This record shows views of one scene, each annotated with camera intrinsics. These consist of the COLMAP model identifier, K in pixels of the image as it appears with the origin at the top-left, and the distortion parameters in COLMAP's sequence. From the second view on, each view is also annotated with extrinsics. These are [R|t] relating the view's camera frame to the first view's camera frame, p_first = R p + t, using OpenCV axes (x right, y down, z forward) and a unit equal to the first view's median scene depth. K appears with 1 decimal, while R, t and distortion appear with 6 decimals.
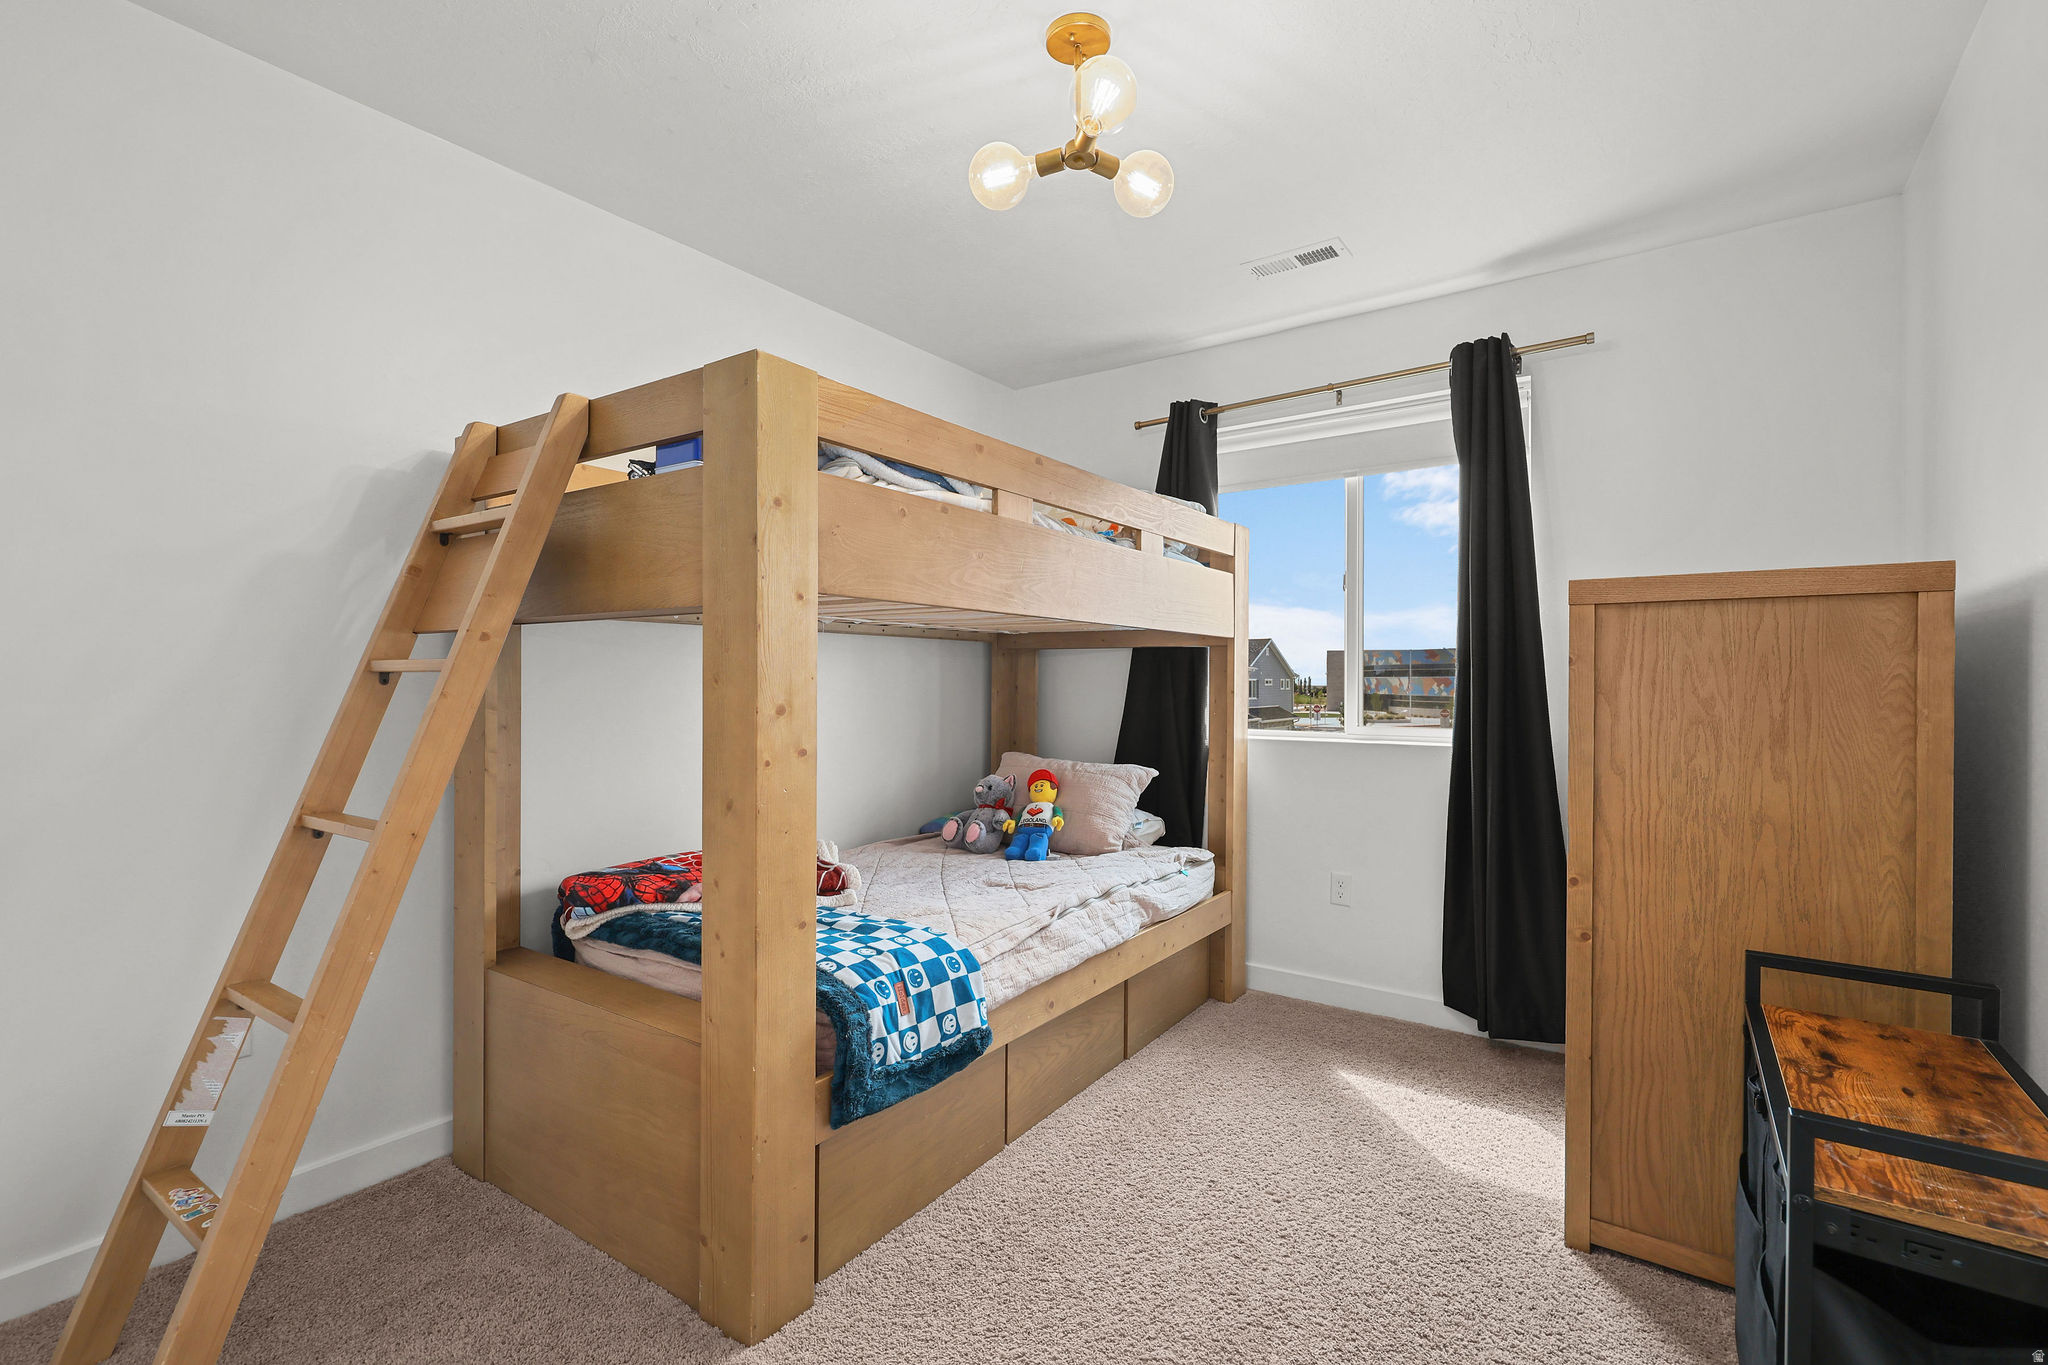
lens RADIAL K [[943.0, 0, 1014.9], [0, 943.0, 682.8], [0, 0, 1]] dist [0.000712, 0.000094]
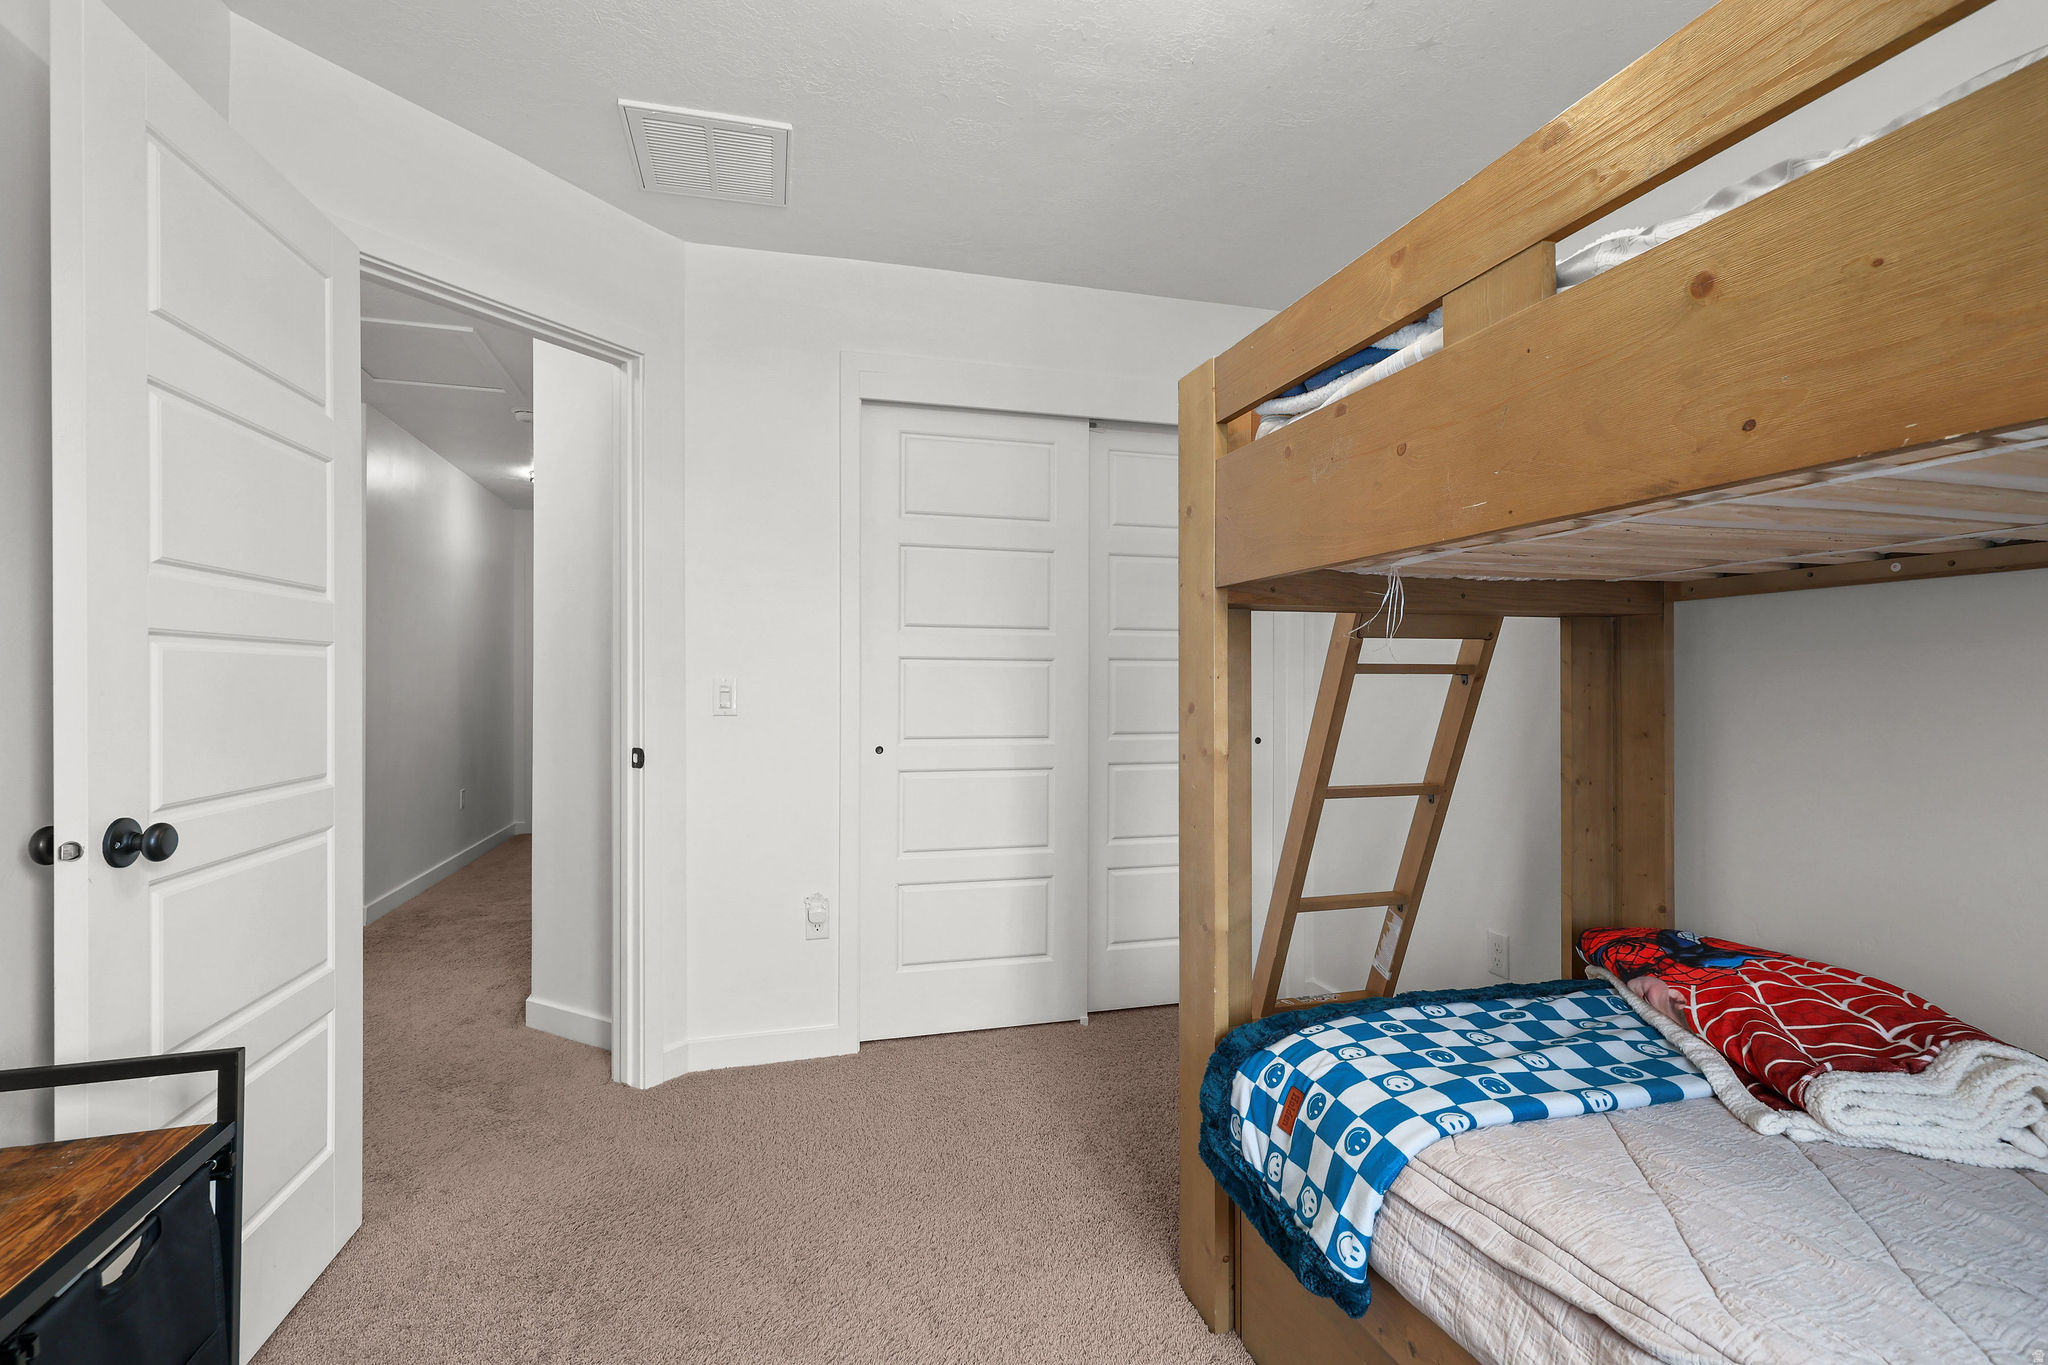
lens RADIAL K [[943.0, 0, 1018.1], [0, 943.0, 682.7], [0, 0, 1]] dist [0.000712, 0.000094]
pose [[-0.644330, 0.001303, -0.764746, 0.543845], [0.000638, 0.999999, 0.001166, -0.003898], [0.764747, 0.000263, -0.644331, 1.245267]]
